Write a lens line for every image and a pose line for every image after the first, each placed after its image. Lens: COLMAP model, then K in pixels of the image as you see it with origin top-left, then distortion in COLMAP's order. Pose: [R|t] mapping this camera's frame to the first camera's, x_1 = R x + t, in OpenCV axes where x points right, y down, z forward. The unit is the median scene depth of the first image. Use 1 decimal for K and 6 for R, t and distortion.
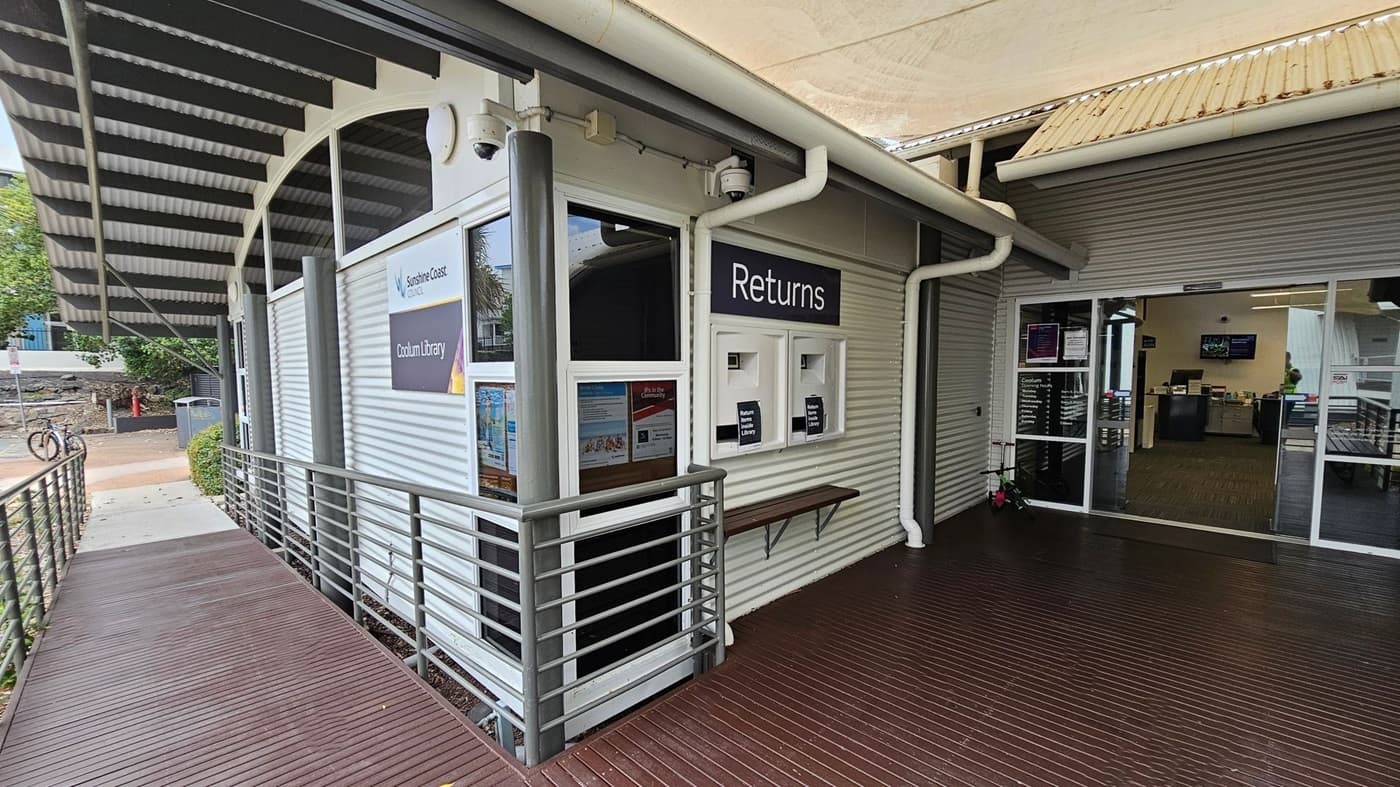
lens RADIAL K [[572.3, 0, 698.6], [0, 572.3, 412.4], [0, 0, 1]] dist [-0.001370, -0.000065]
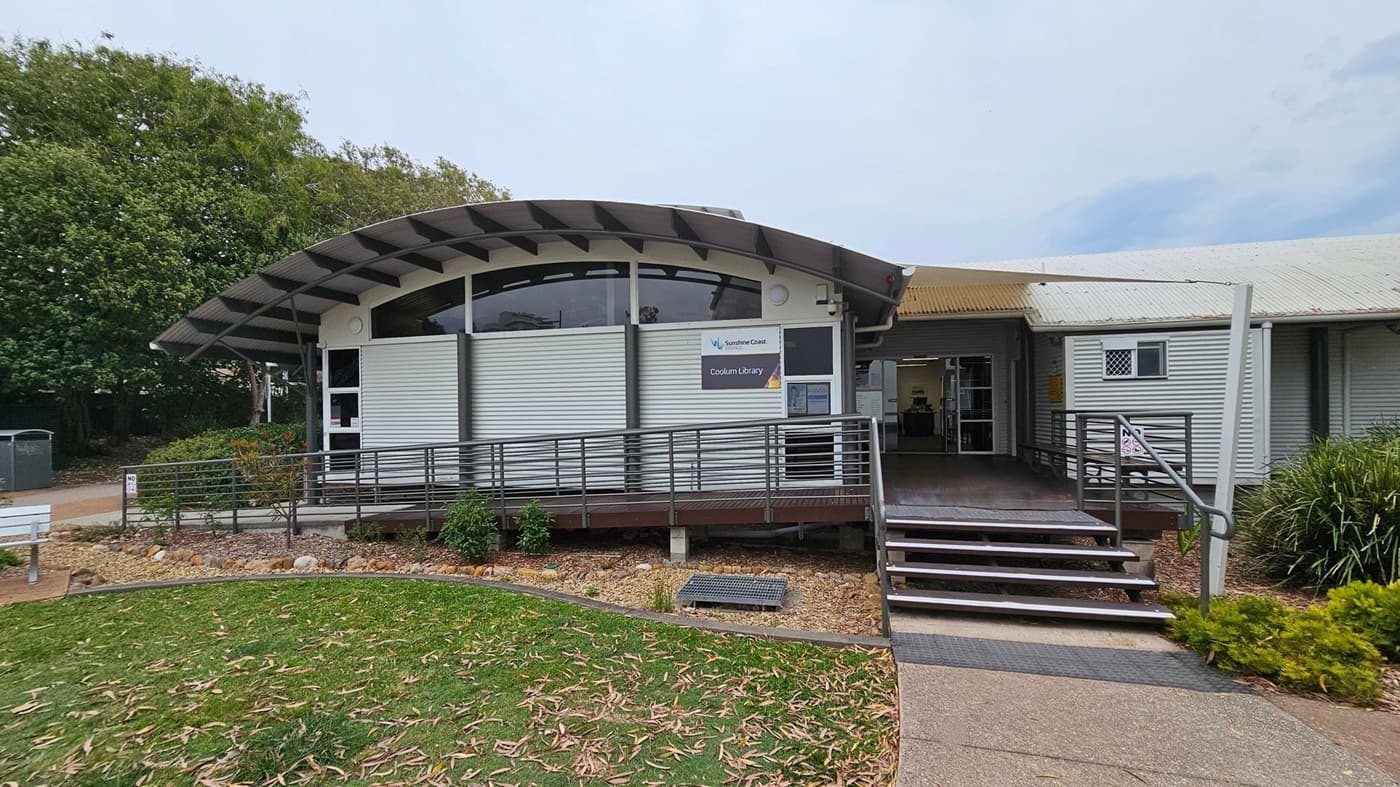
lens RADIAL K [[572.3, 0, 698.6], [0, 572.3, 412.4], [0, 0, 1]] dist [-0.001370, -0.000065]
pose [[0.865751, -0.008057, 0.500410, -1.059312], [0.046940, 0.996770, -0.065162, 0.122799], [-0.498269, 0.079903, 0.863333, -0.577760]]
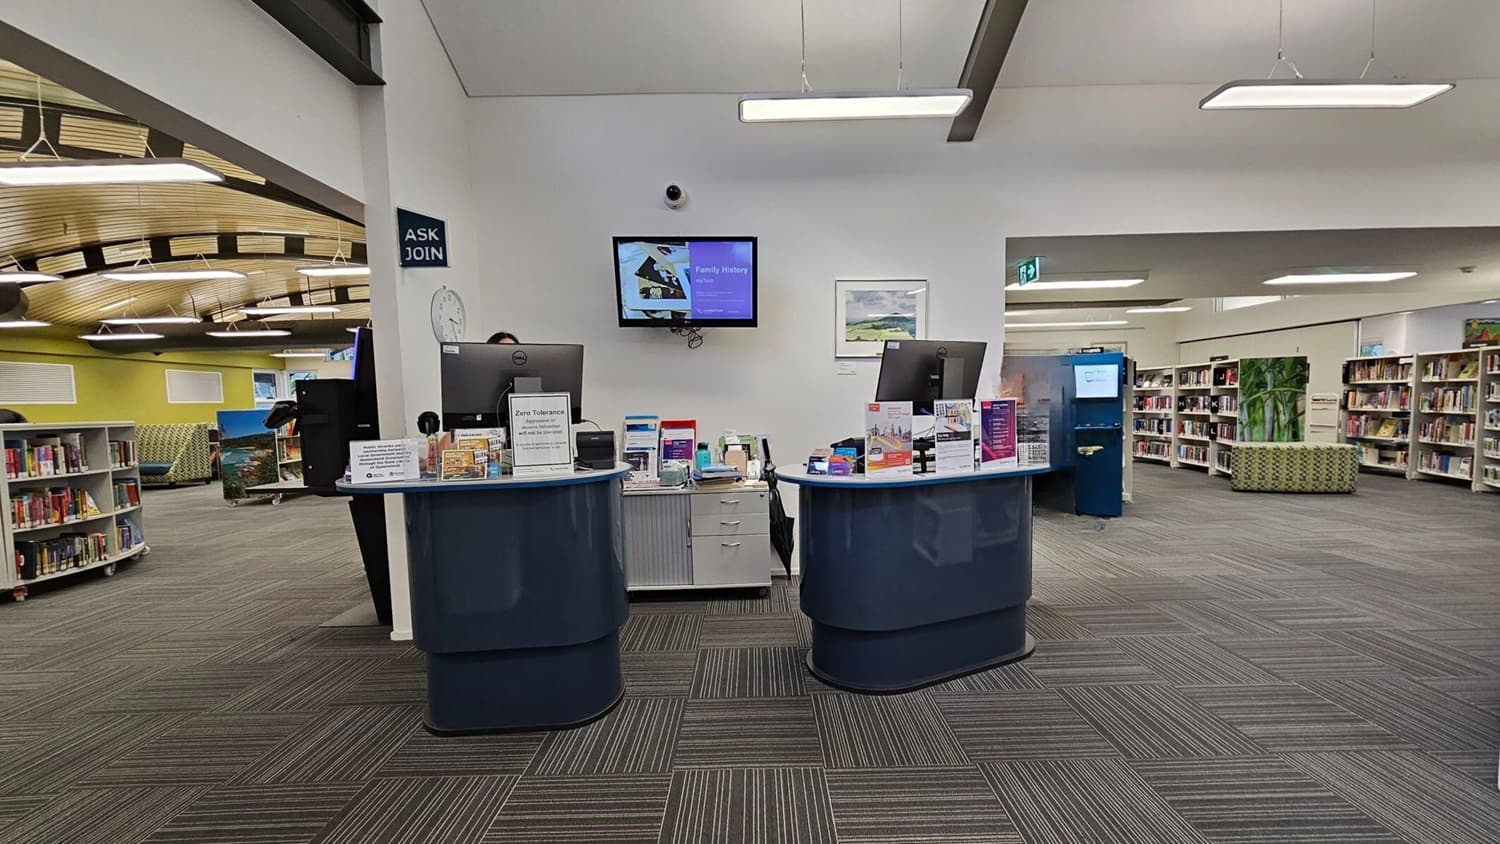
lens RADIAL K [[613.2, 0, 748.5], [0, 613.2, 442.2], [0, 0, 1]] dist [-0.001370, -0.000065]
pose [[0.710911, -0.062651, 0.700486, 1.461850], [0.074622, 0.997121, 0.013449, -0.075085], [-0.699312, 0.042711, 0.713540, 1.533931]]
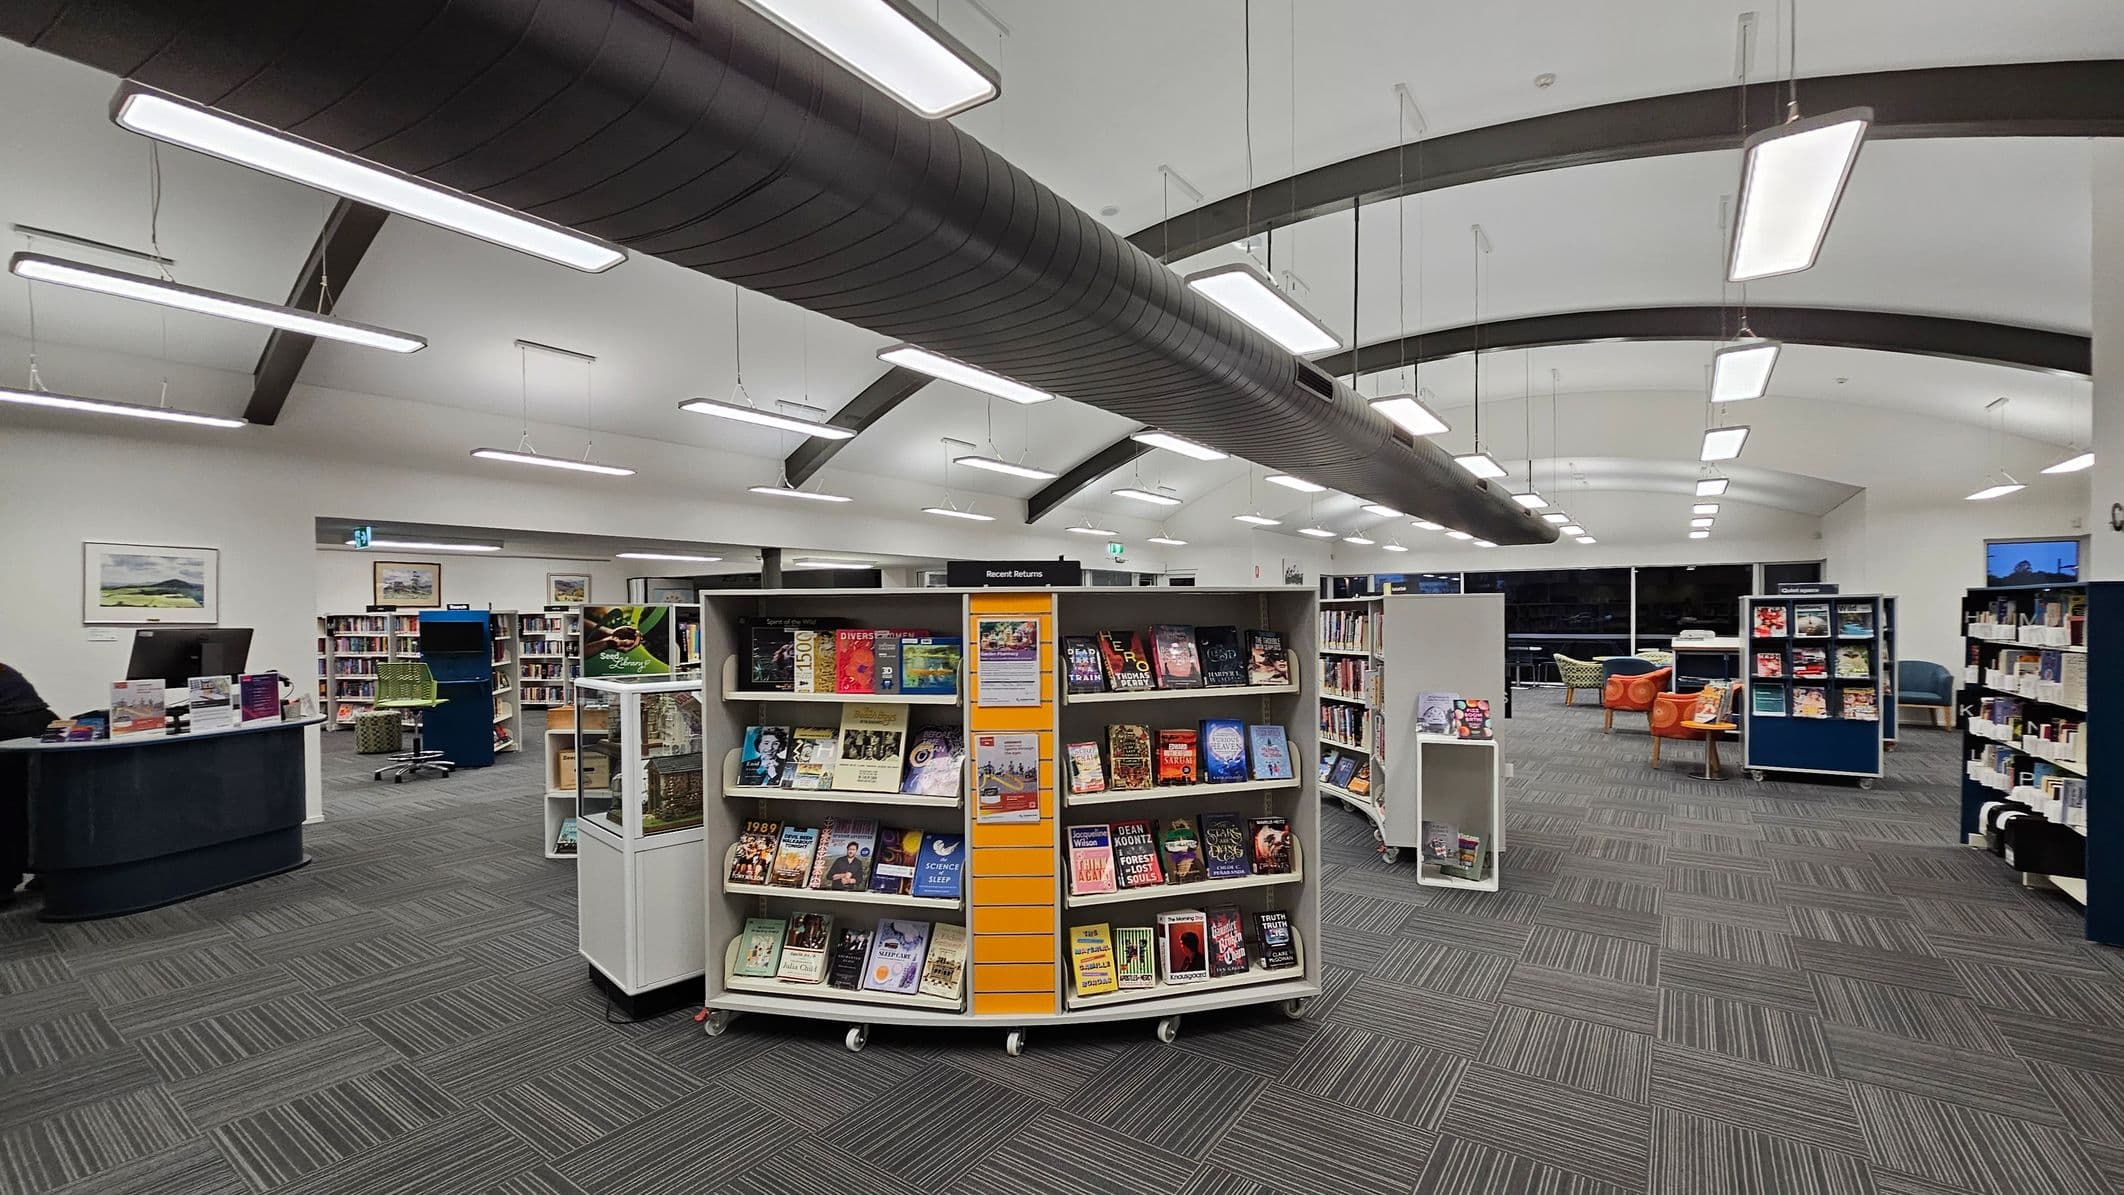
lens RADIAL K [[877.4, 0, 1076.0], [0, 877.4, 625.4], [0, 0, 1]] dist [0.001712, 0.000296]
pose [[-0.174176, -0.013726, 0.984619, 0.950196], [0.085536, 0.995913, 0.029014, -0.088974], [-0.980992, 0.089274, -0.172290, 1.108791]]
